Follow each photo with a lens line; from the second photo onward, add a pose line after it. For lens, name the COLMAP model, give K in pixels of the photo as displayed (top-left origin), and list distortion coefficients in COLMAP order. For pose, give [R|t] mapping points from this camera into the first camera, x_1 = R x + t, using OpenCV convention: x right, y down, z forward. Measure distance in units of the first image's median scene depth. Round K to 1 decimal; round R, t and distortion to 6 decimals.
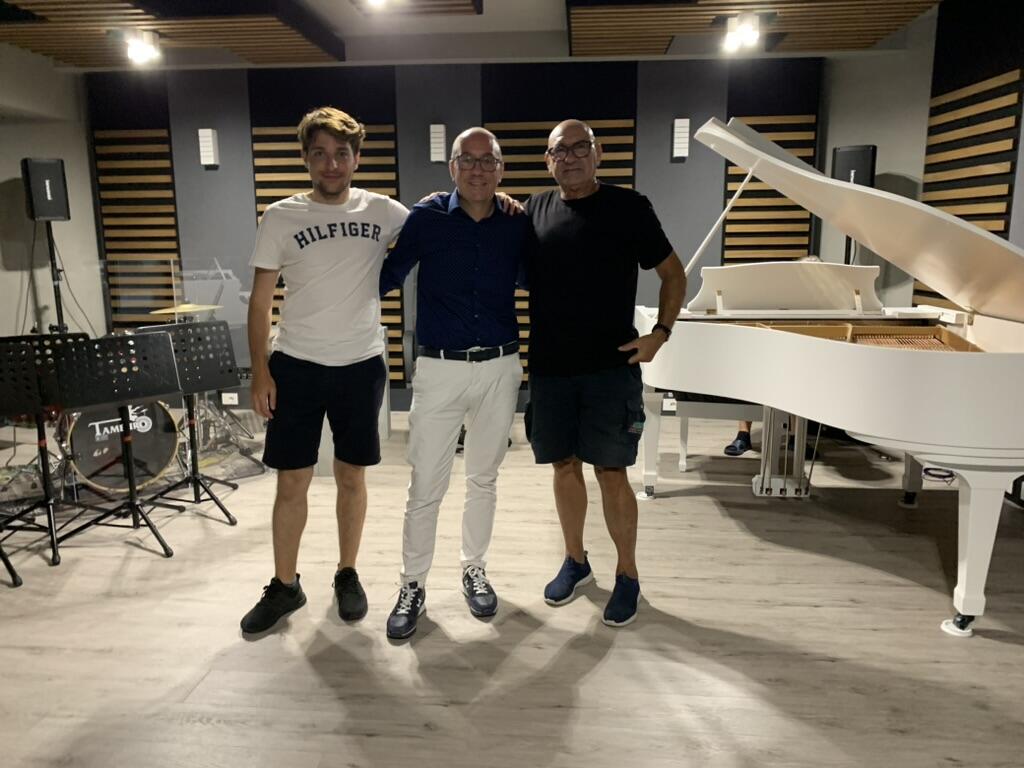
lens RADIAL K [[779.3, 0, 511.0], [0, 779.3, 386.6], [0, 0, 1]] dist [0.008898, -0.013740]
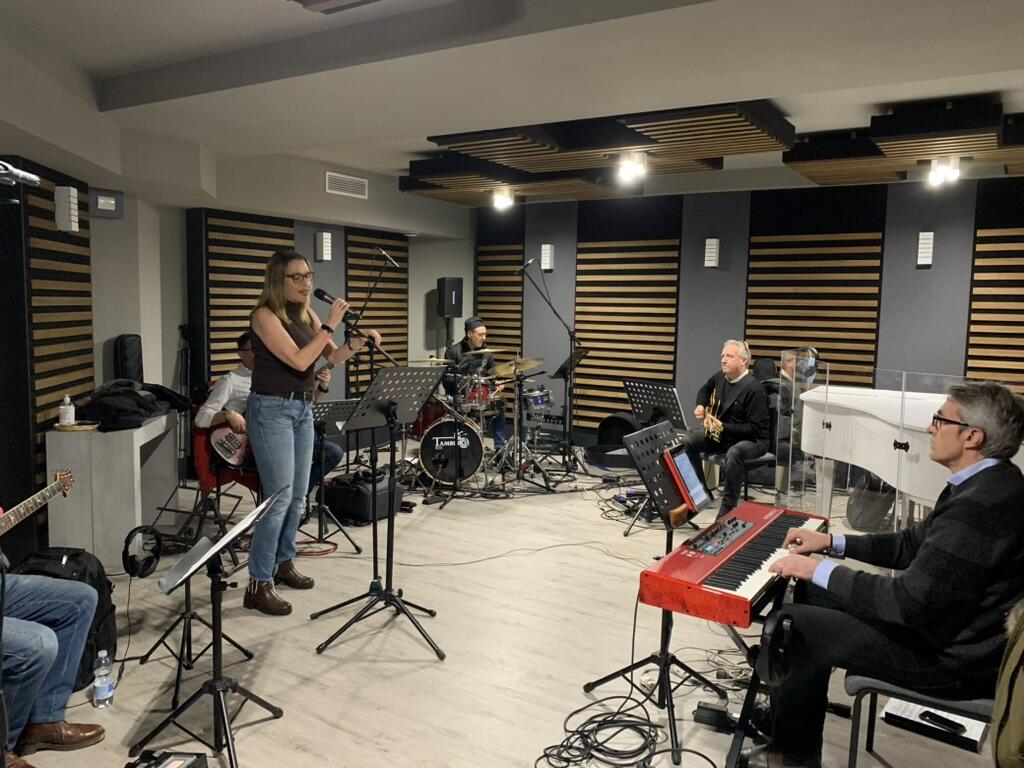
lens RADIAL K [[779.3, 0, 509.3], [0, 779.3, 382.9], [0, 0, 1]] dist [0.008898, -0.013740]
pose [[0.881424, 0.070955, -0.466966, 0.219344], [-0.110412, 0.992213, -0.057643, 0.005326], [0.459239, 0.102367, 0.882395, -0.239362]]
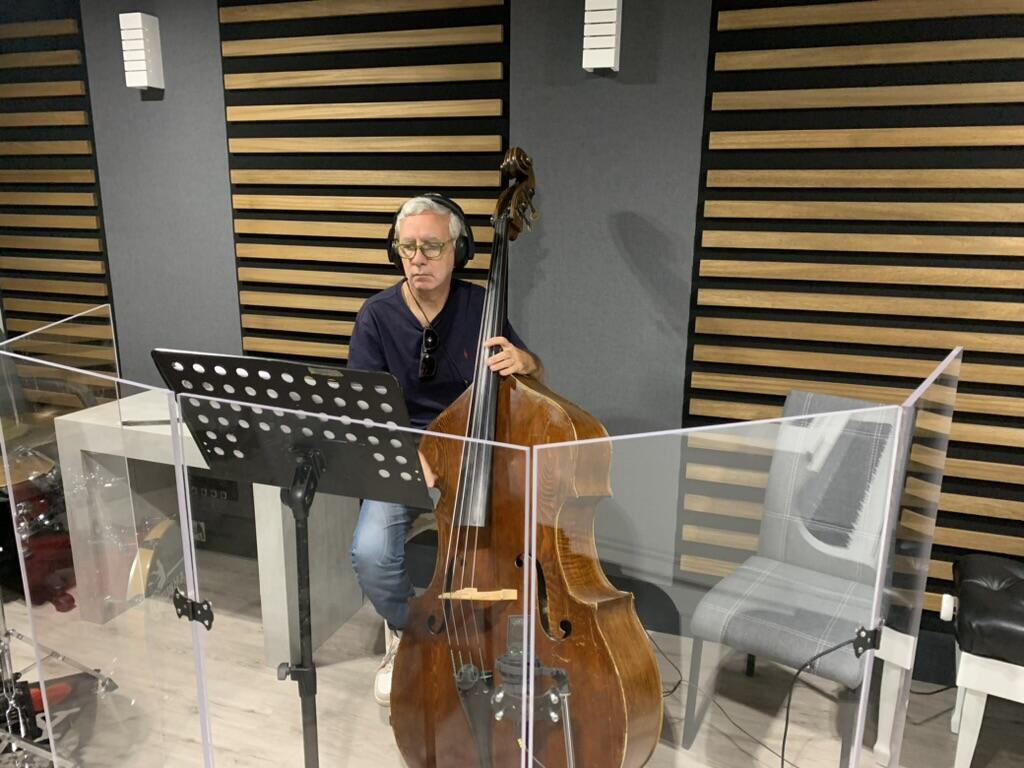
lens RADIAL K [[779.3, 0, 509.5], [0, 779.3, 381.1], [0, 0, 1]] dist [0.008898, -0.013740]
pose [[0.962259, 0.082907, -0.259201, -0.018281], [-0.068635, 0.995609, 0.063650, -0.146593], [0.263340, -0.043457, 0.963724, 0.575671]]
